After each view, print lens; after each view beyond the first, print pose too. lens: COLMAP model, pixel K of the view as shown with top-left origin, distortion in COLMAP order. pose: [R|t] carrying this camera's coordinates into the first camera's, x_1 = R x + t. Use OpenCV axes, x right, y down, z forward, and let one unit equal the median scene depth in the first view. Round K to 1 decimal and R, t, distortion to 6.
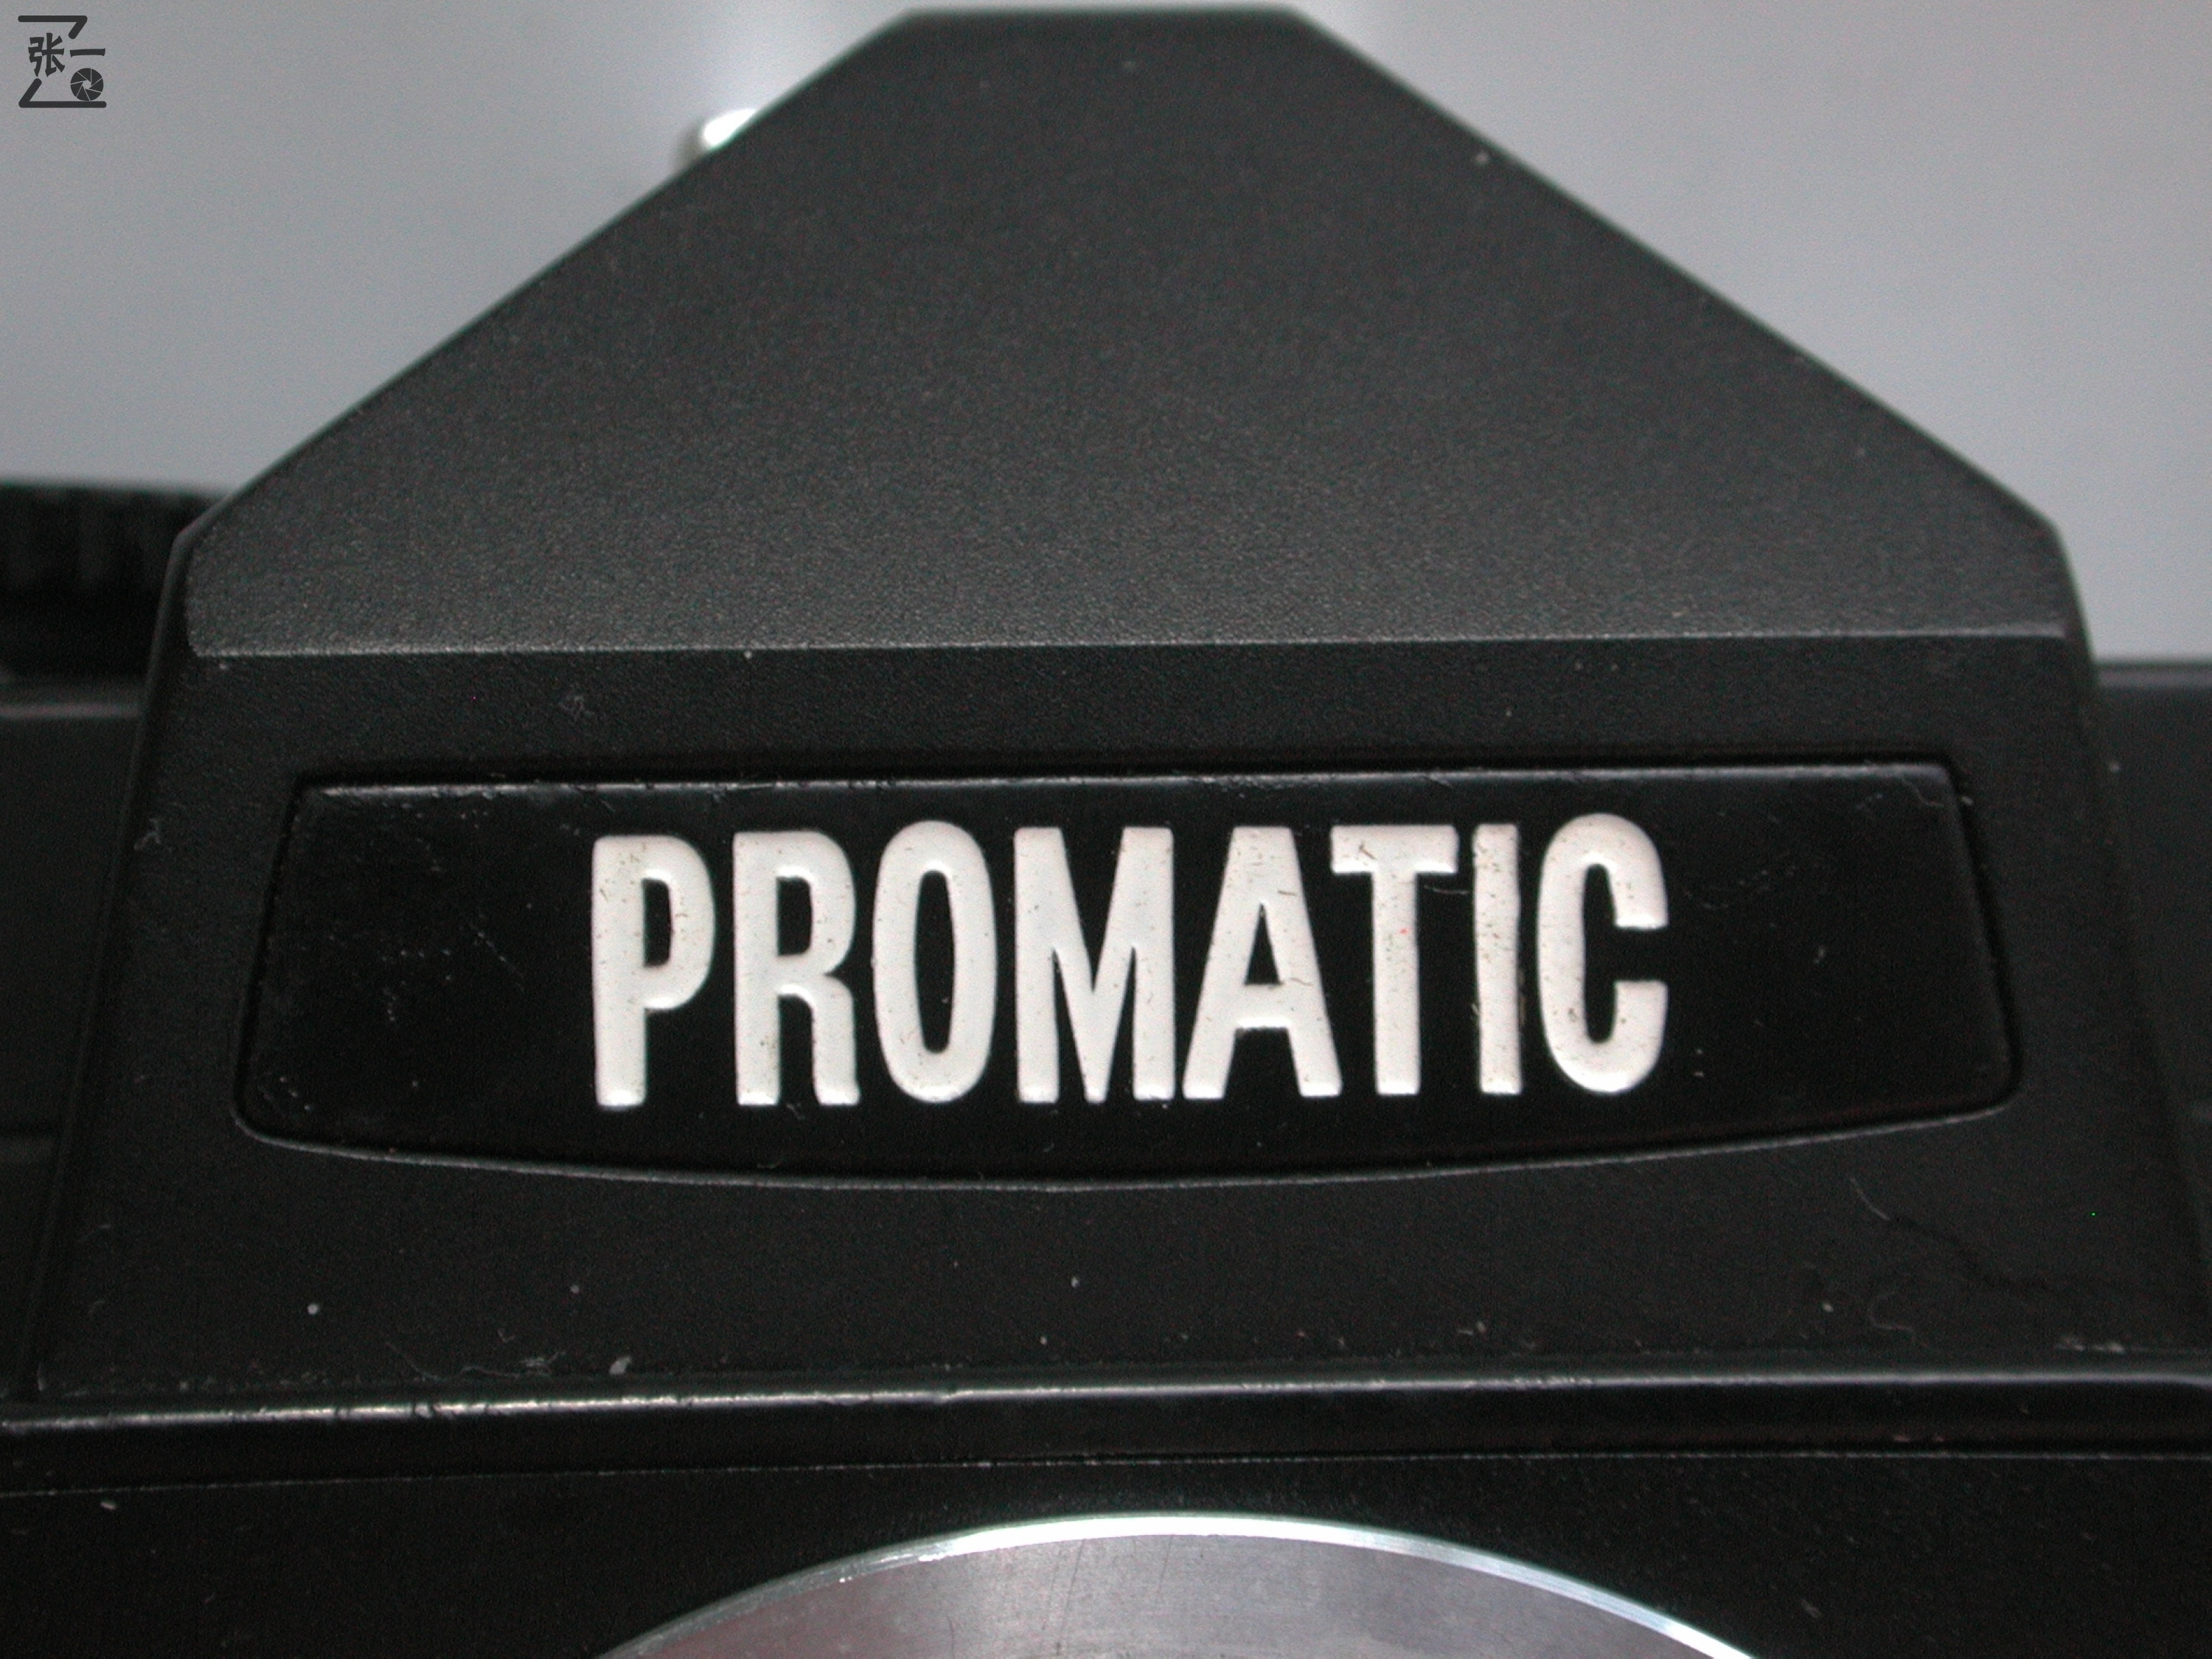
lens RADIAL K [[7160.0, 0, 1109.0], [0, 7160.0, 827.2], [0, 0, 1]] dist [0.991483, 0.000000]
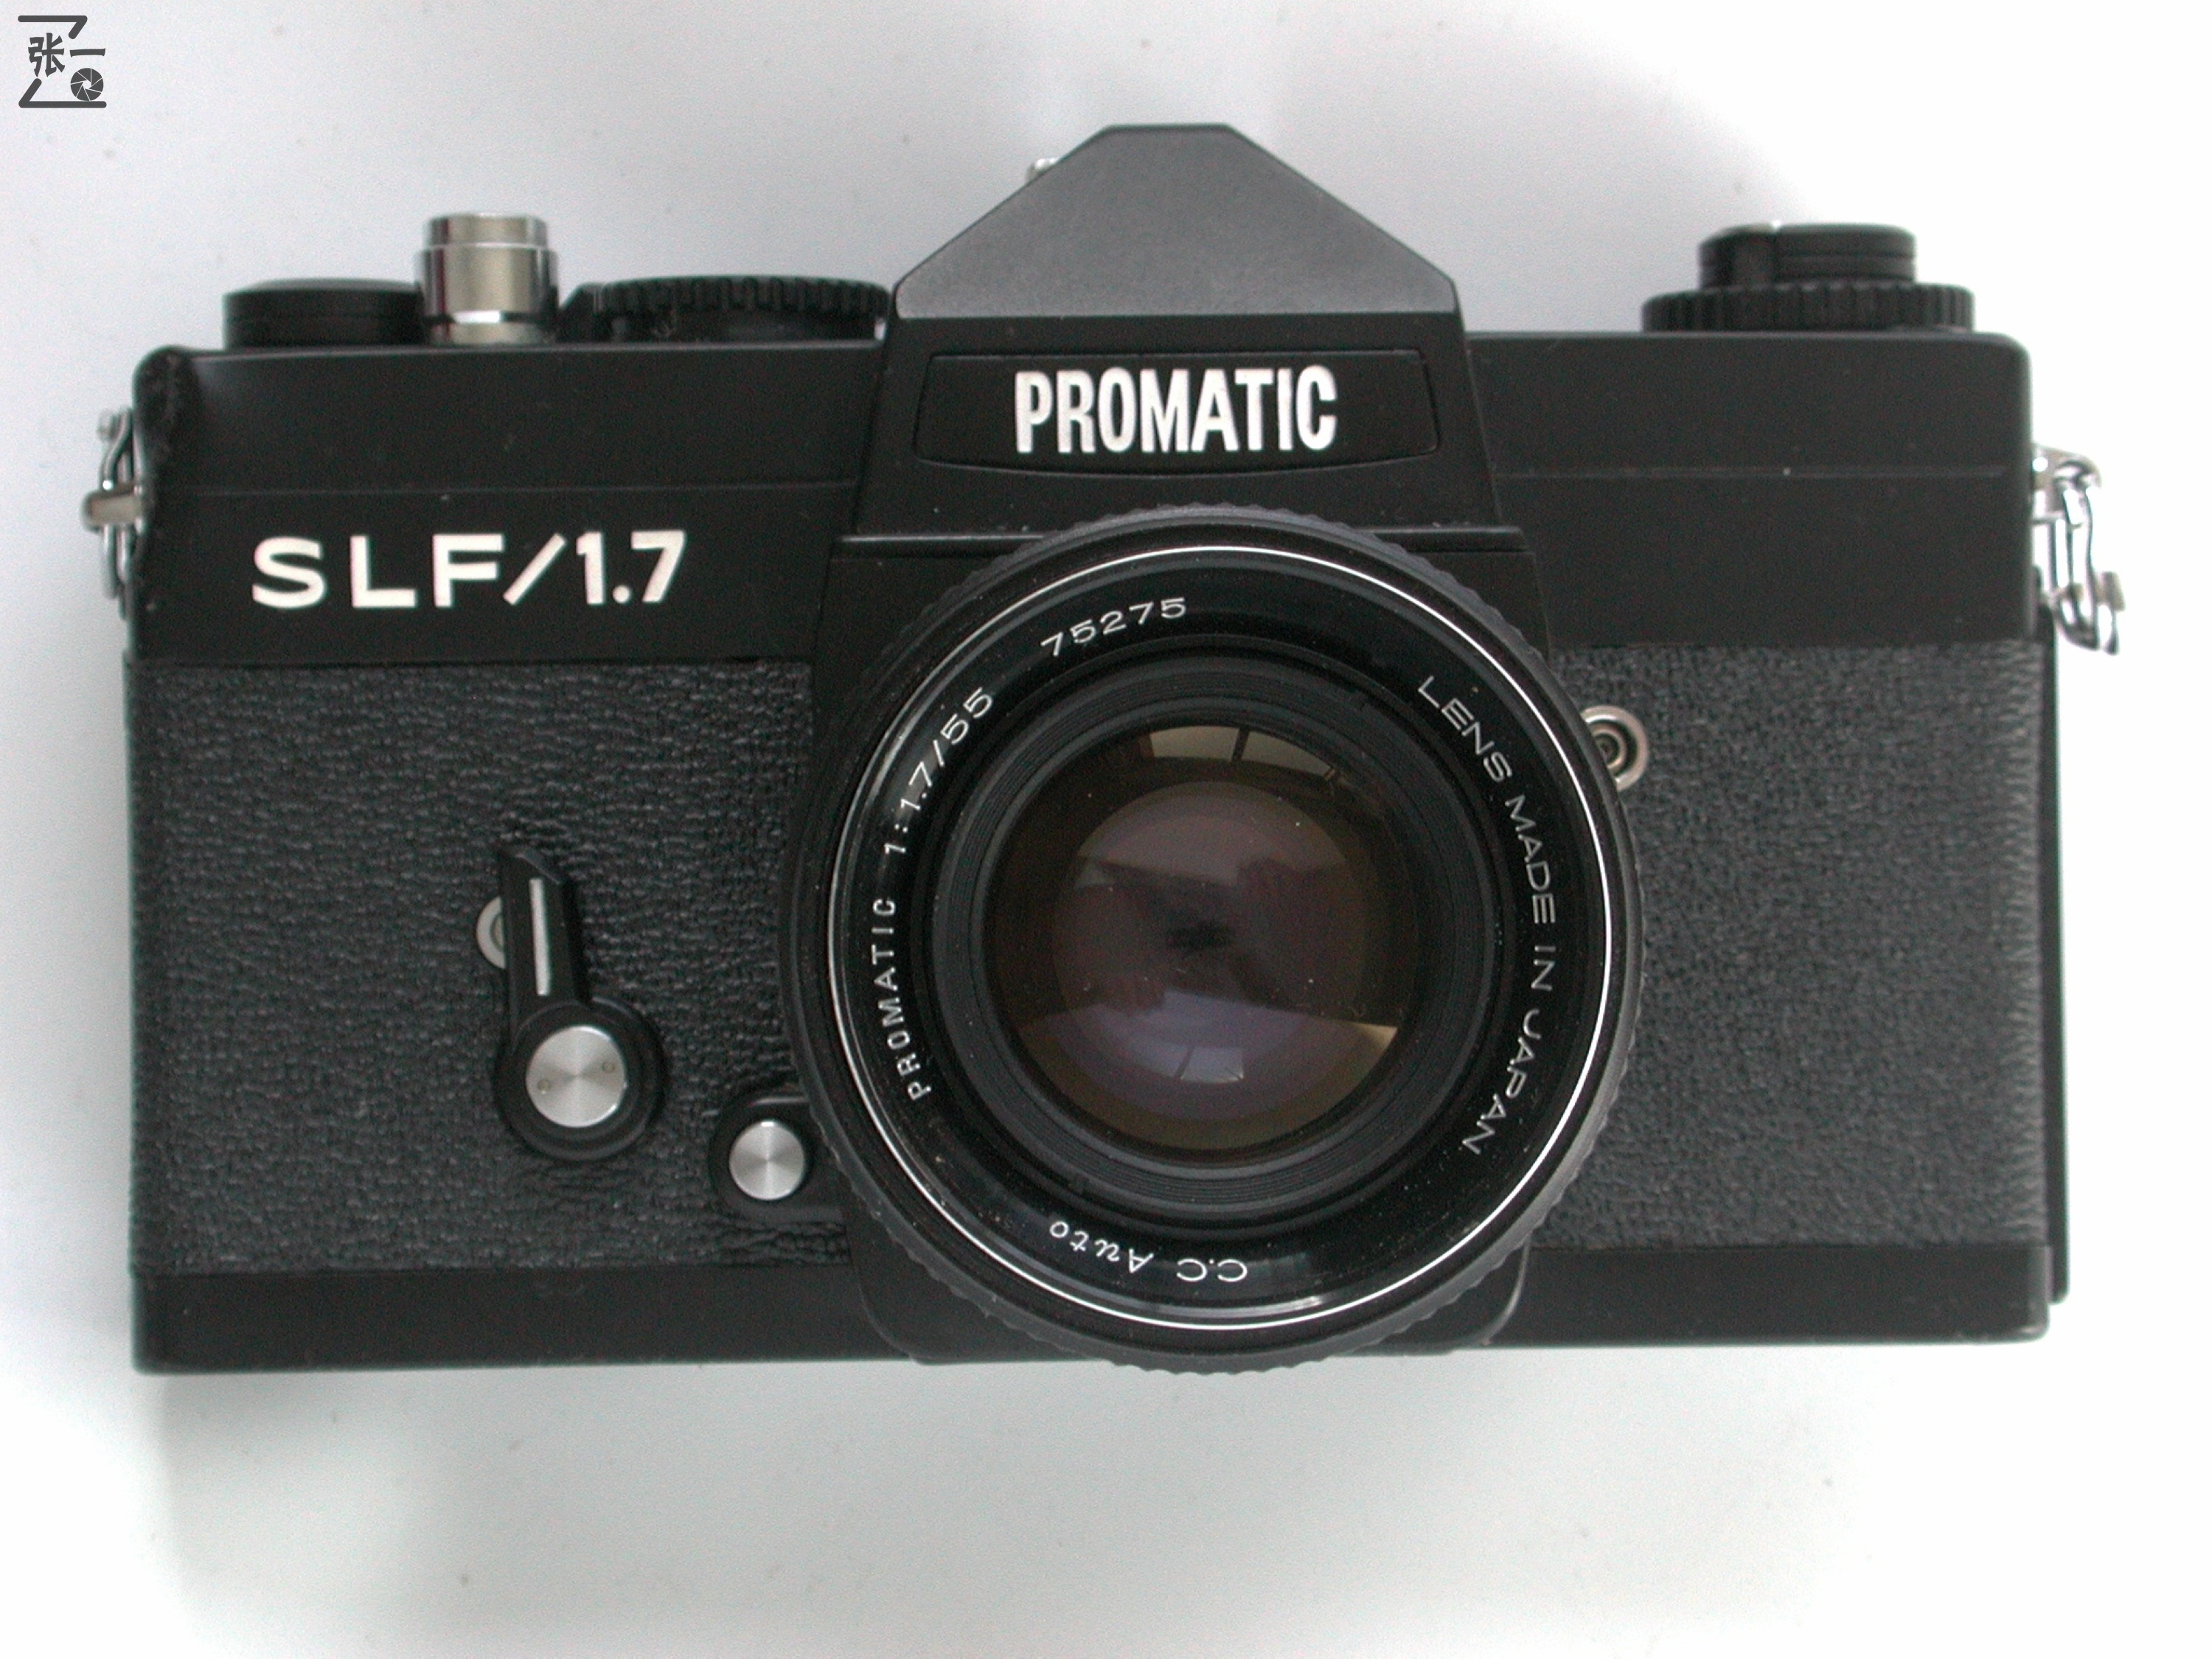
lens RADIAL K [[7048.7, 0, 1039.0], [0, 7048.7, 741.5], [0, 0, 1]] dist [1.099830, 0.000000]
pose [[0.999995, -0.002718, 0.001894, -0.067491], [0.002779, 0.999436, -0.033459, 0.283937], [-0.001802, 0.033464, 0.999438, -2.295140]]
